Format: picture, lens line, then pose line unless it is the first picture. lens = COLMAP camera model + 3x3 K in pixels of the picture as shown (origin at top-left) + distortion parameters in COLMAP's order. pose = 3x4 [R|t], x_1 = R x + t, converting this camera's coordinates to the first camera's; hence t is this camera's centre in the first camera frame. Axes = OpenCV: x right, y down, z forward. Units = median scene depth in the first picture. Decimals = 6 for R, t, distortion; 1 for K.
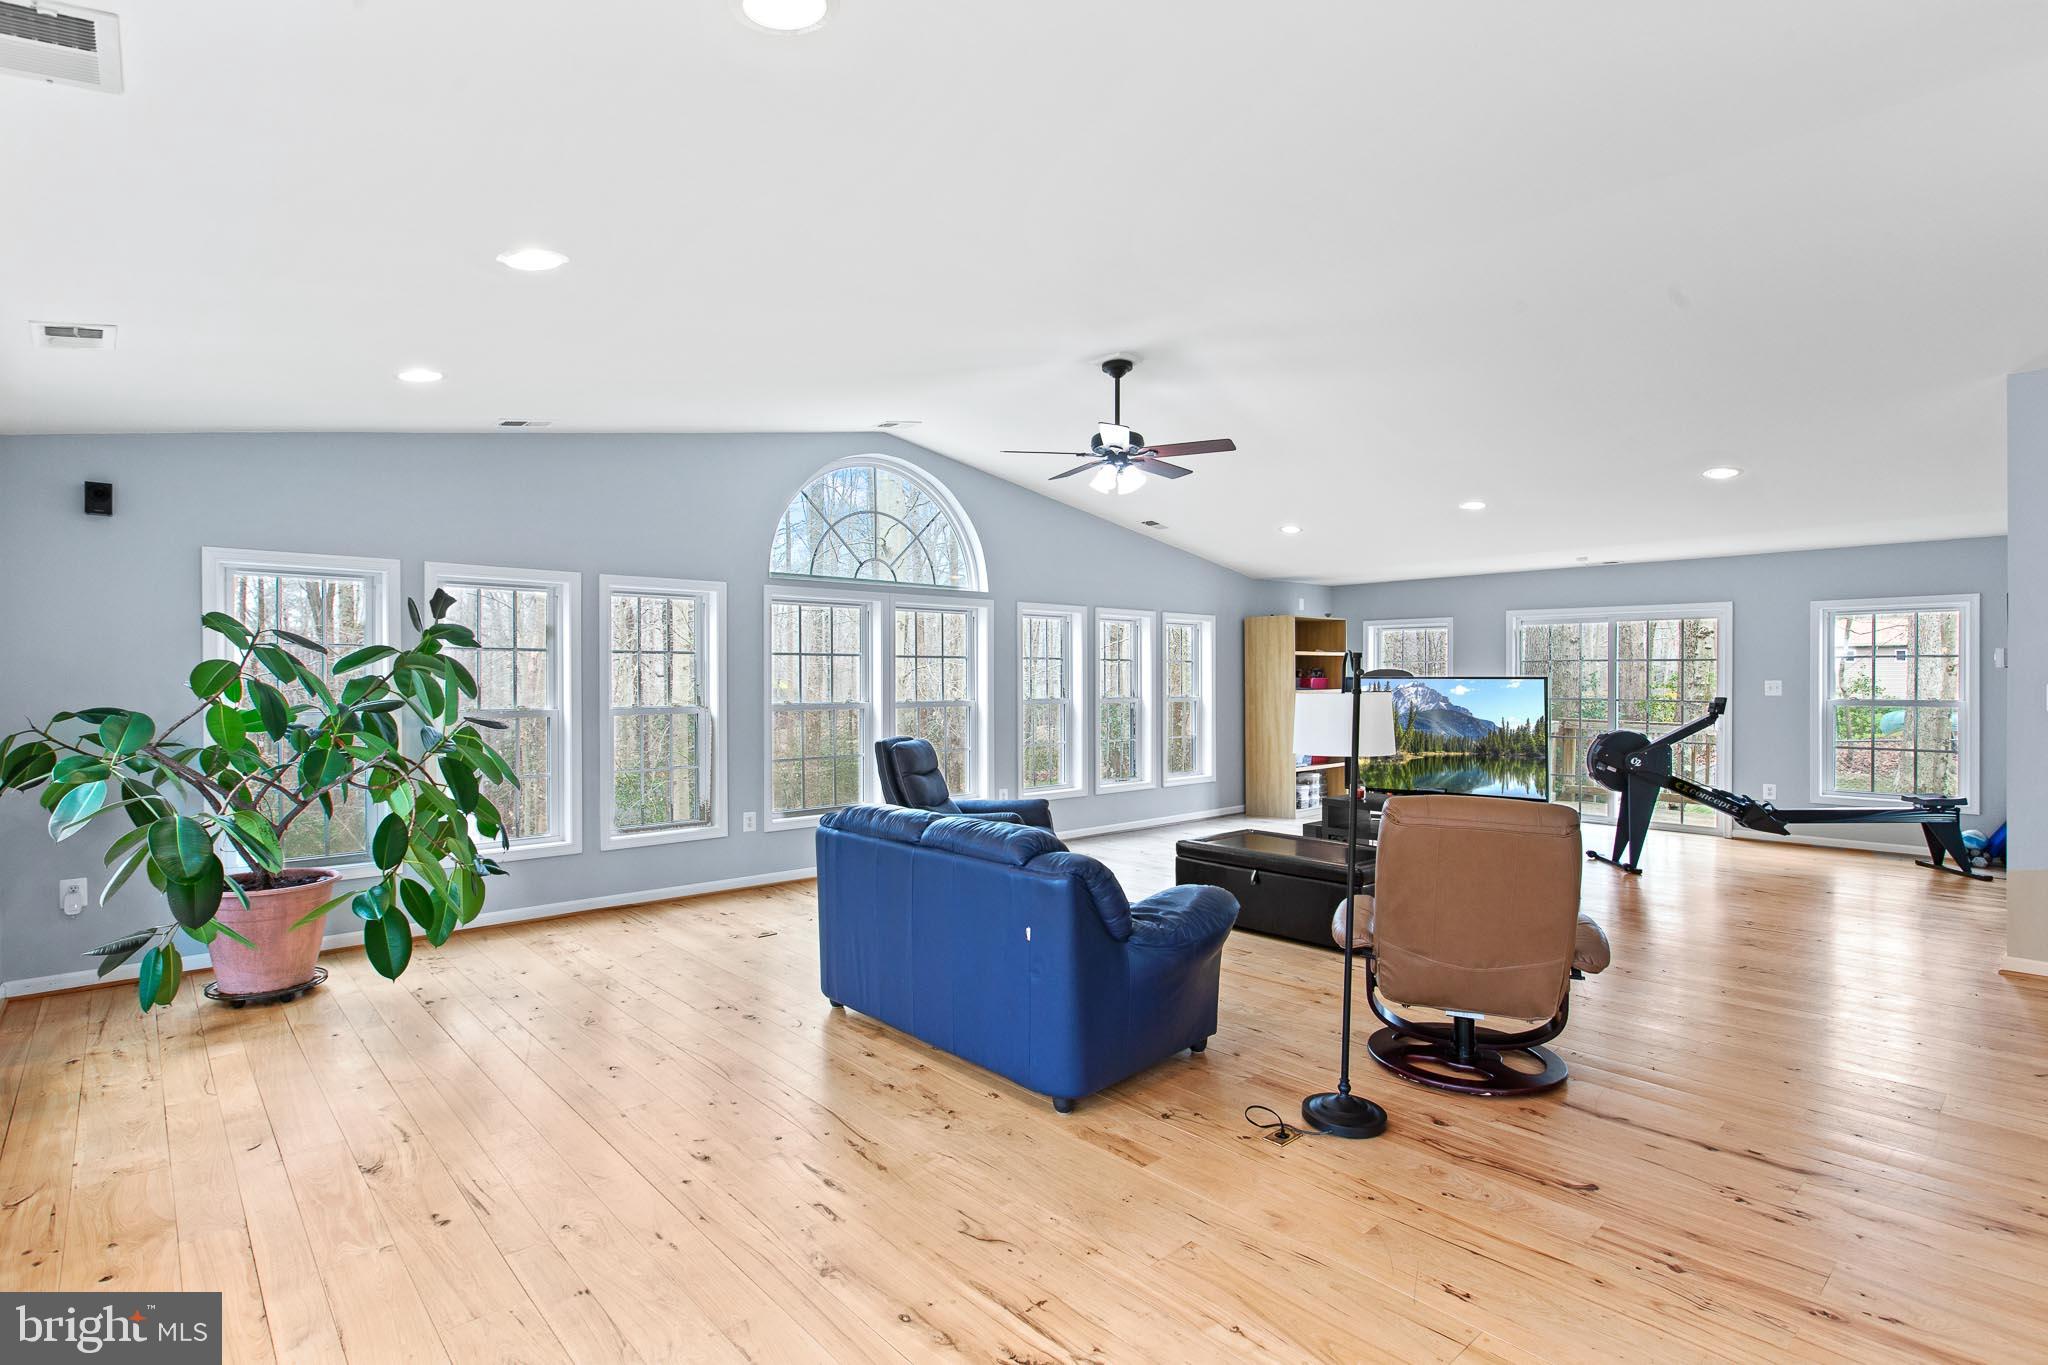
lens RADIAL K [[964.8, 0, 1024.0], [0, 964.8, 682.5], [0, 0, 1]] dist [-0.004244, -0.000825]
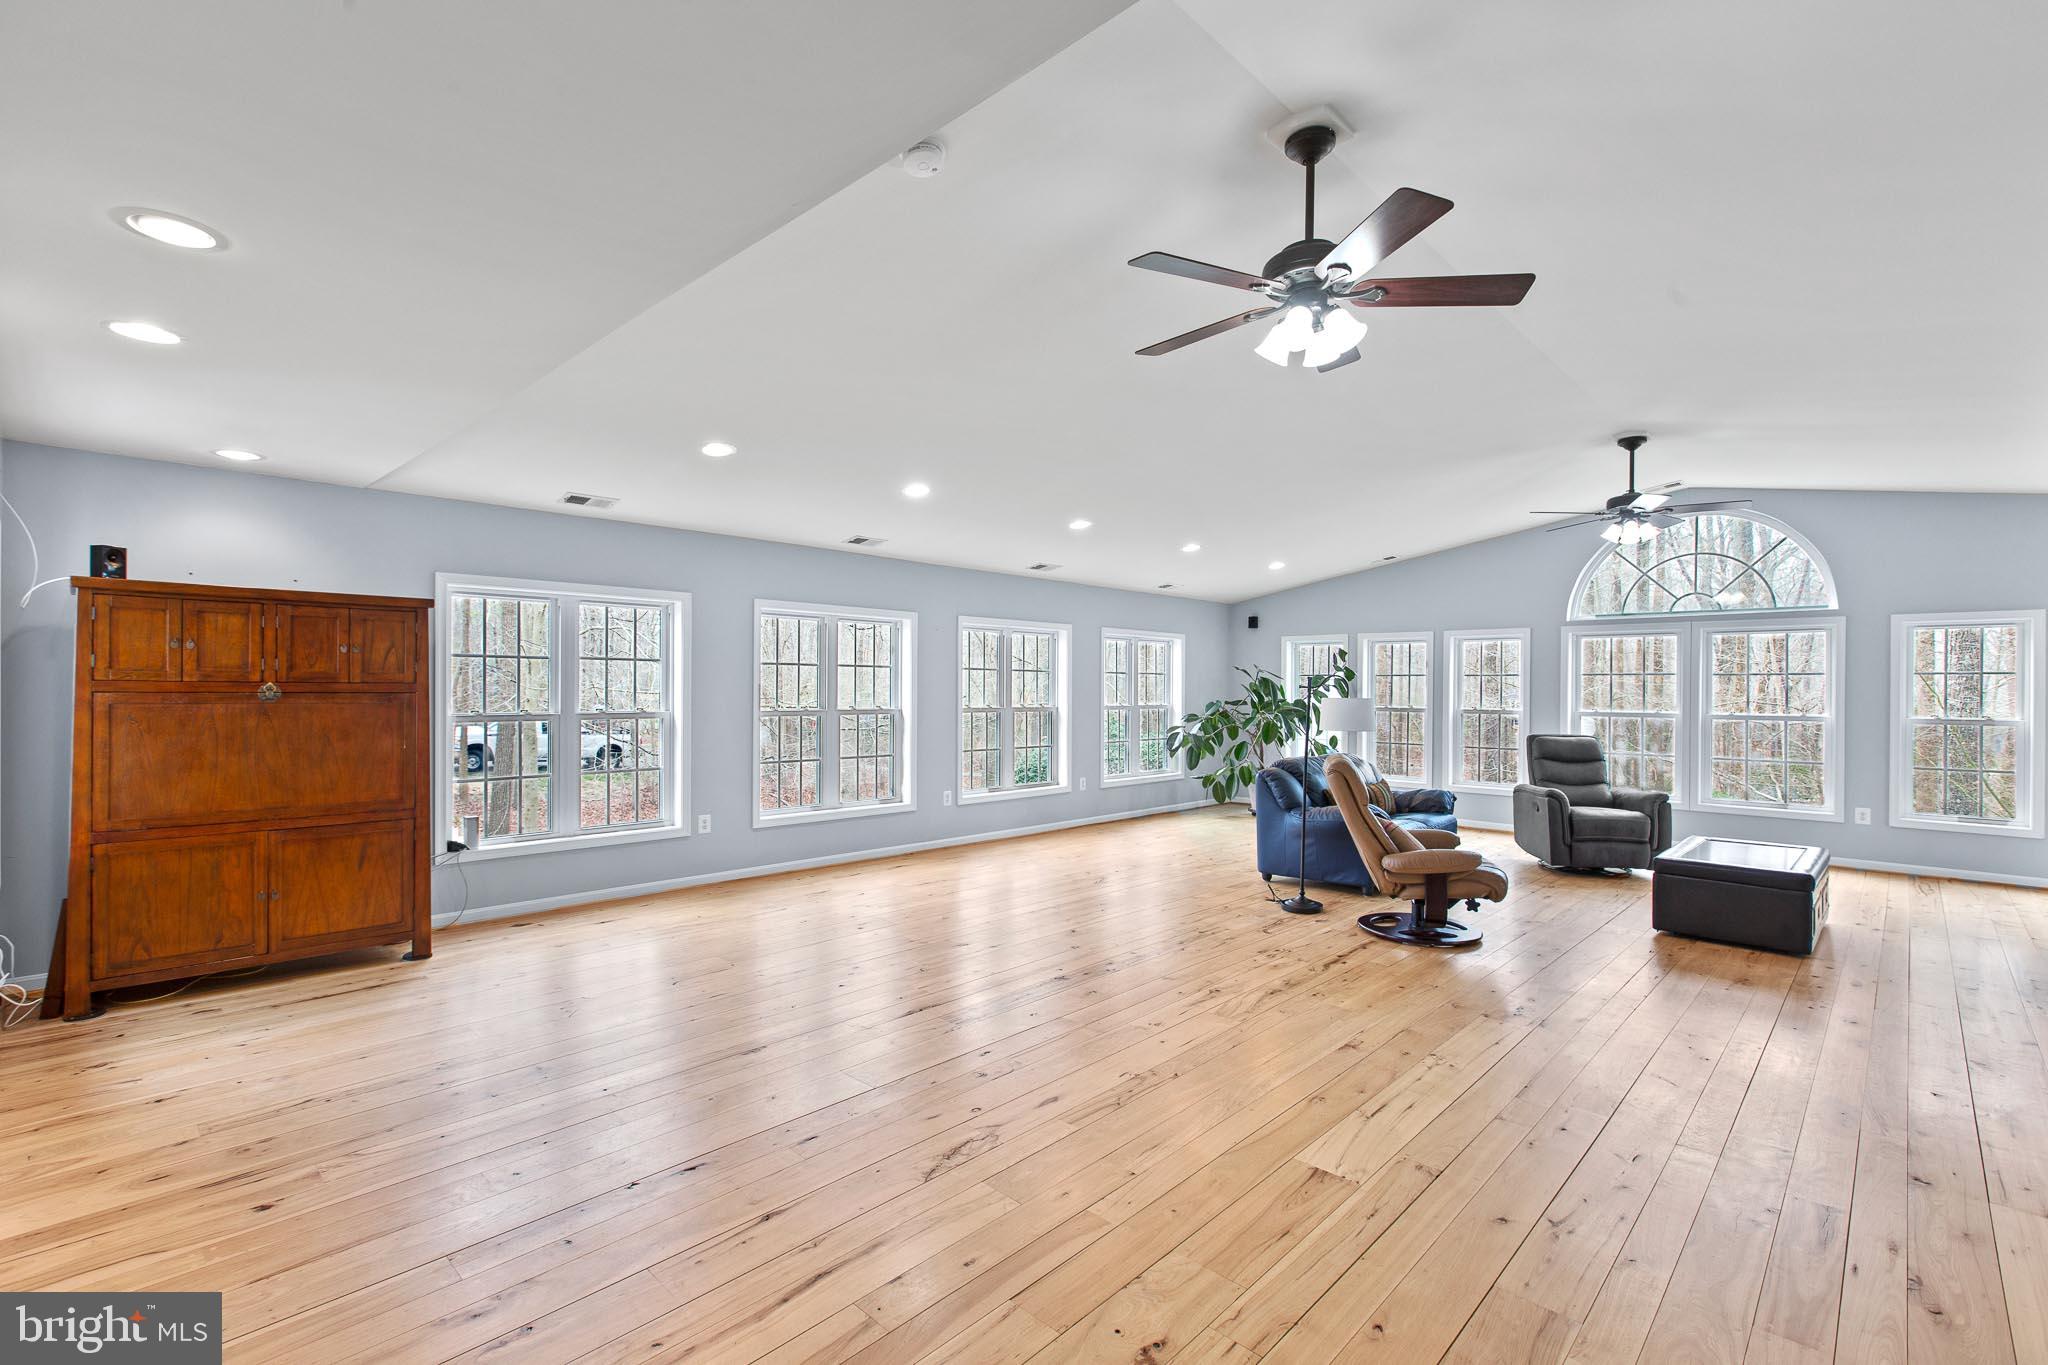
lens RADIAL K [[936.0, 0, 1024.0], [0, 936.0, 682.5], [0, 0, 1]] dist [0.000256, 0.000117]
pose [[0.064668, -0.002846, -0.997903, 1.265875], [-0.016567, 0.999855, -0.003925, -0.002482], [0.997769, 0.016786, 0.064612, 0.158866]]
